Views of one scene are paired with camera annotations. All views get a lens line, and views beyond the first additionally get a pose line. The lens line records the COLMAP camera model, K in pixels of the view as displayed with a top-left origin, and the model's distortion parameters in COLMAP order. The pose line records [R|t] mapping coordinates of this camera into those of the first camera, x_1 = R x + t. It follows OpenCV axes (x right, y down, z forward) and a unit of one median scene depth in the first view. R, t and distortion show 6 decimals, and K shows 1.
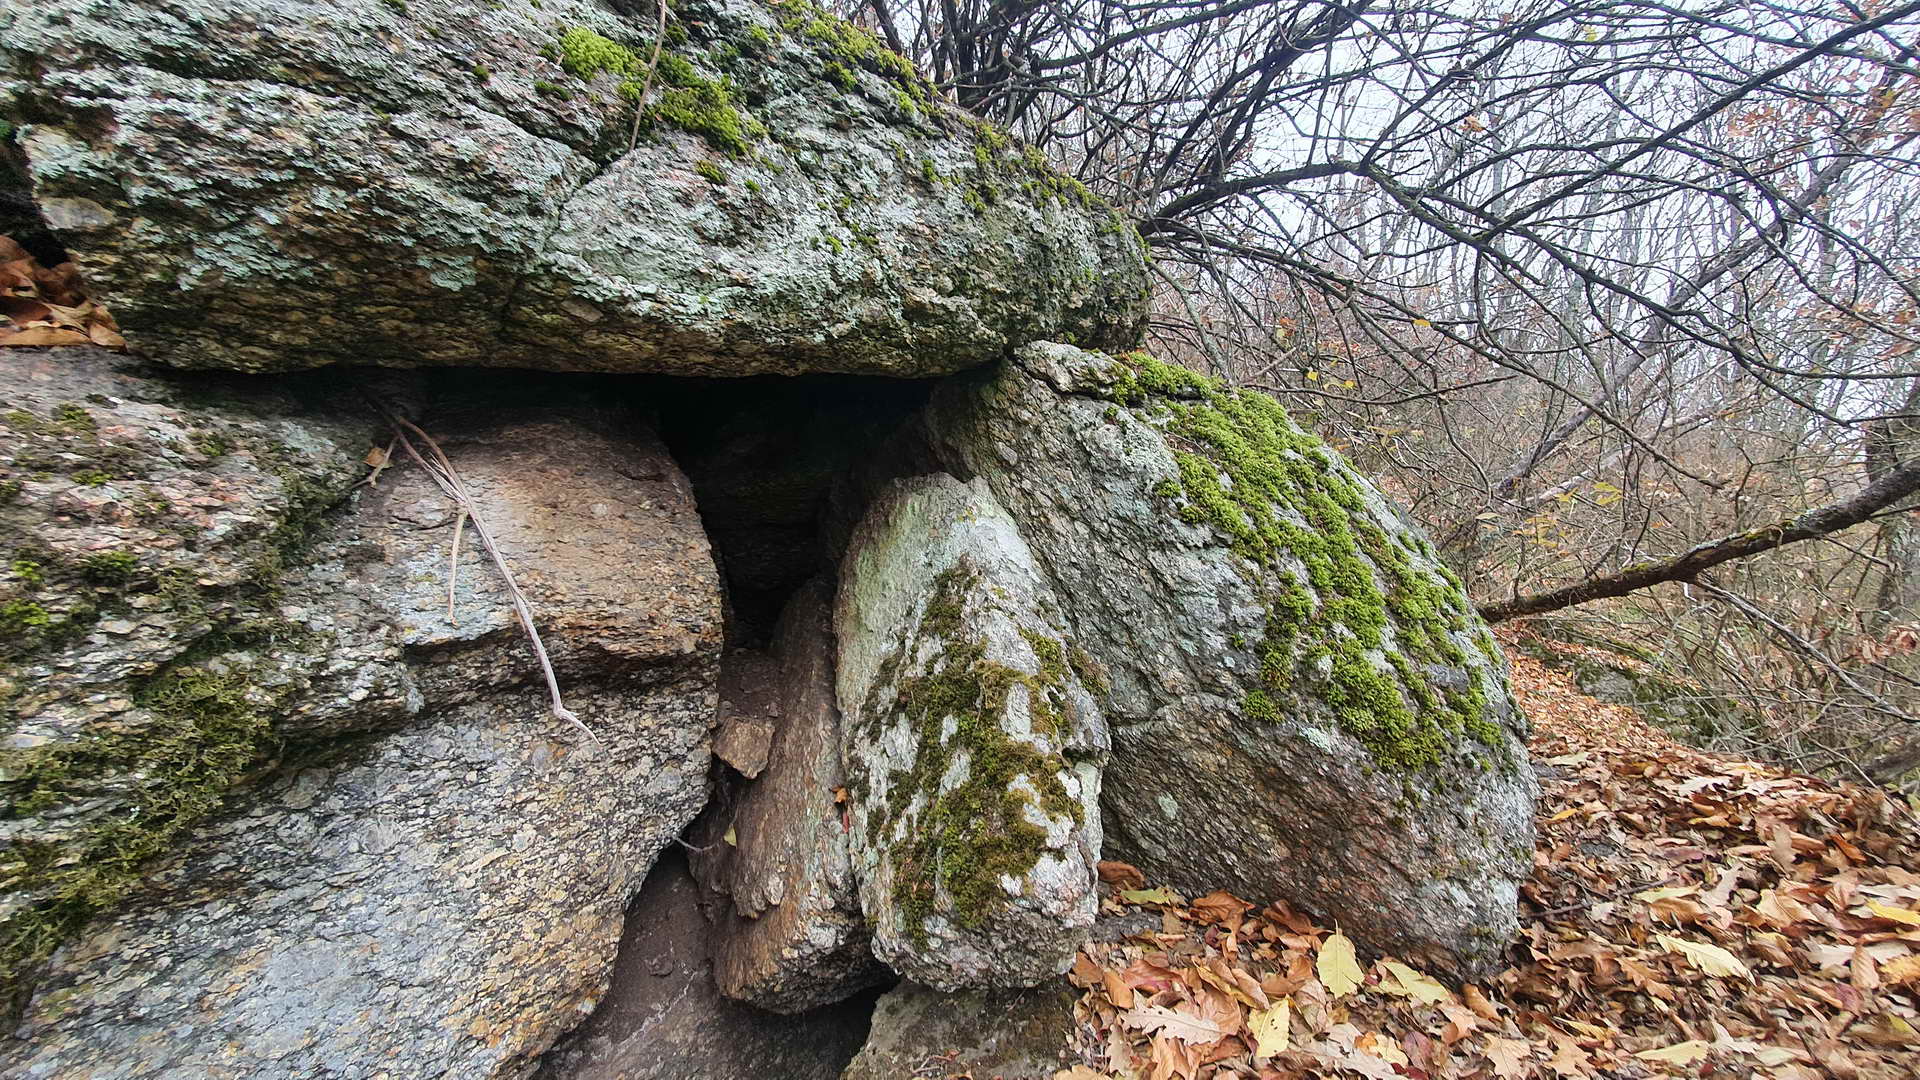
lens RADIAL K [[743.1, 0, 961.2], [0, 743.1, 533.6], [0, 0, 1]] dist [0.001507, 0.000025]
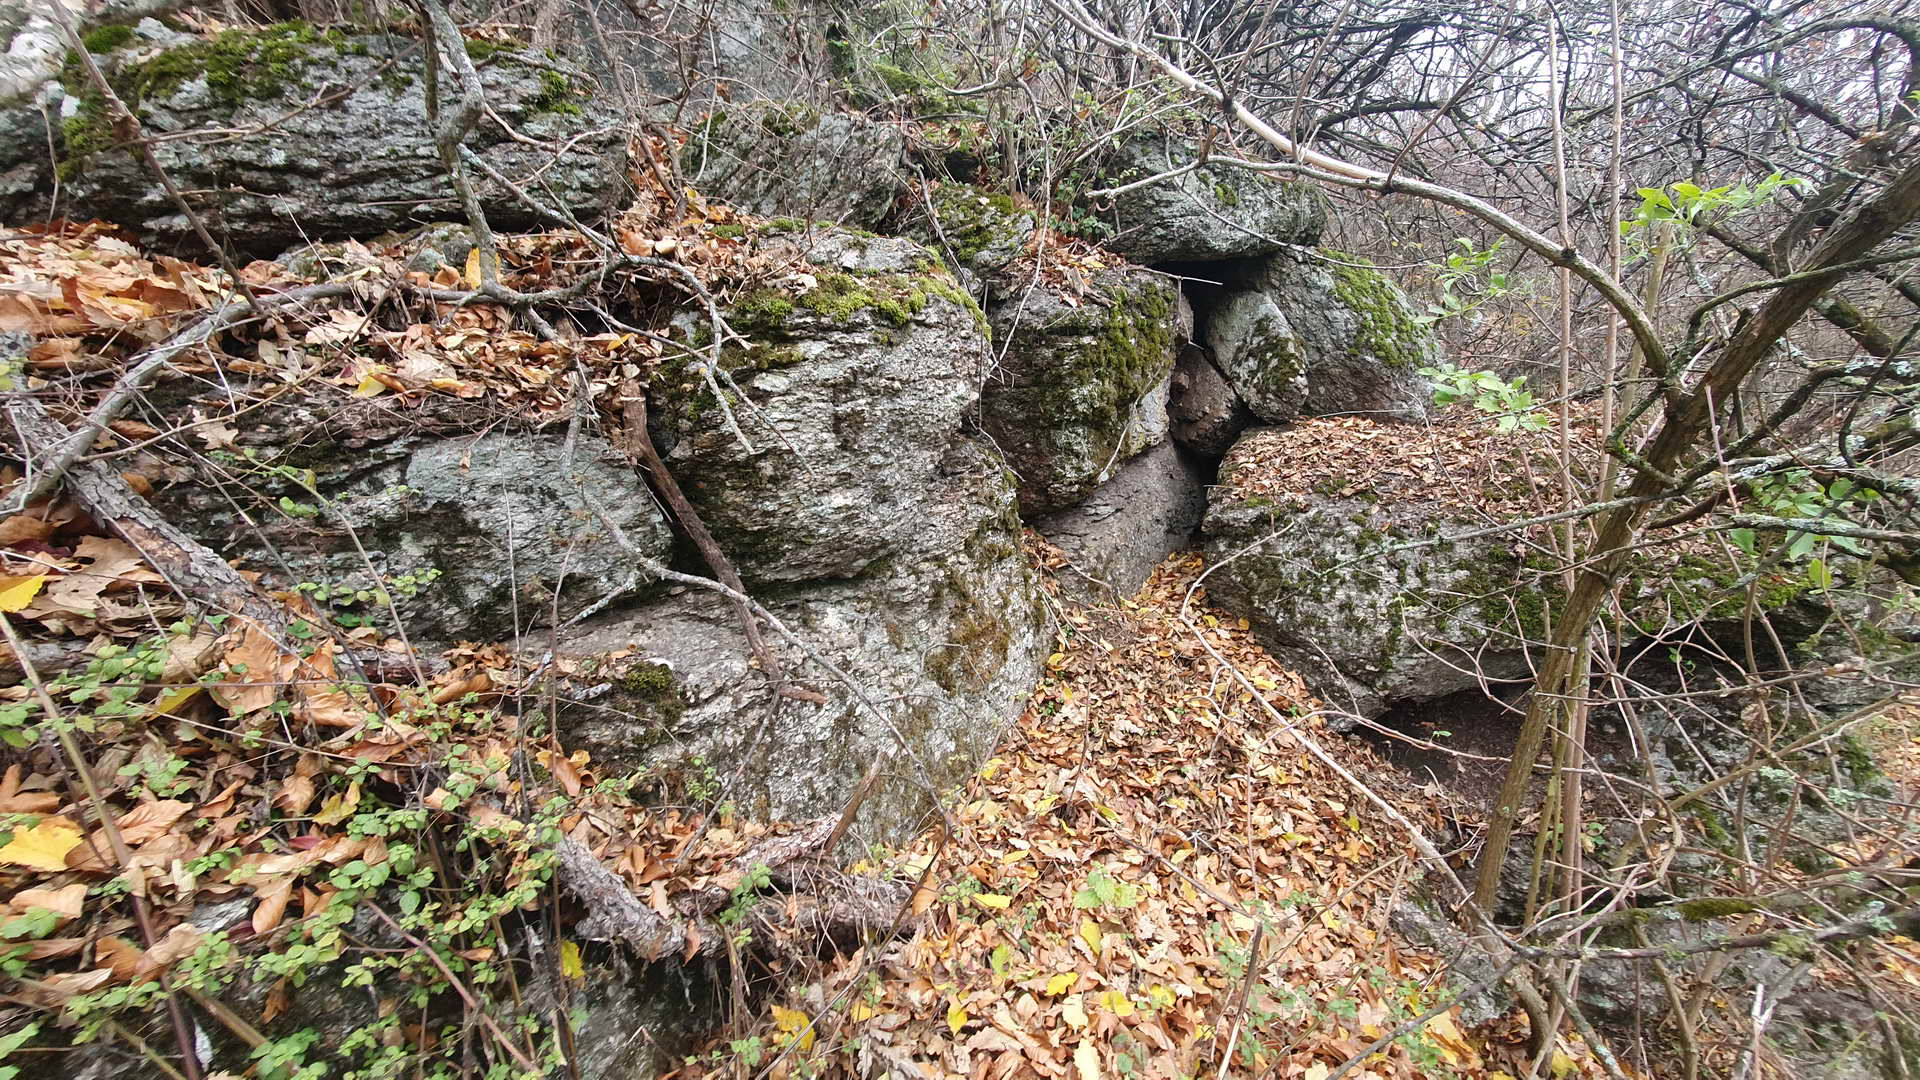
lens RADIAL K [[743.1, 0, 963.5], [0, 743.1, 541.8], [0, 0, 1]] dist [0.001507, 0.000025]
pose [[0.993549, 0.021255, -0.111392, -1.010633], [0.001997, 0.978848, 0.204581, 0.365429], [0.113384, -0.203484, 0.972491, -2.785615]]
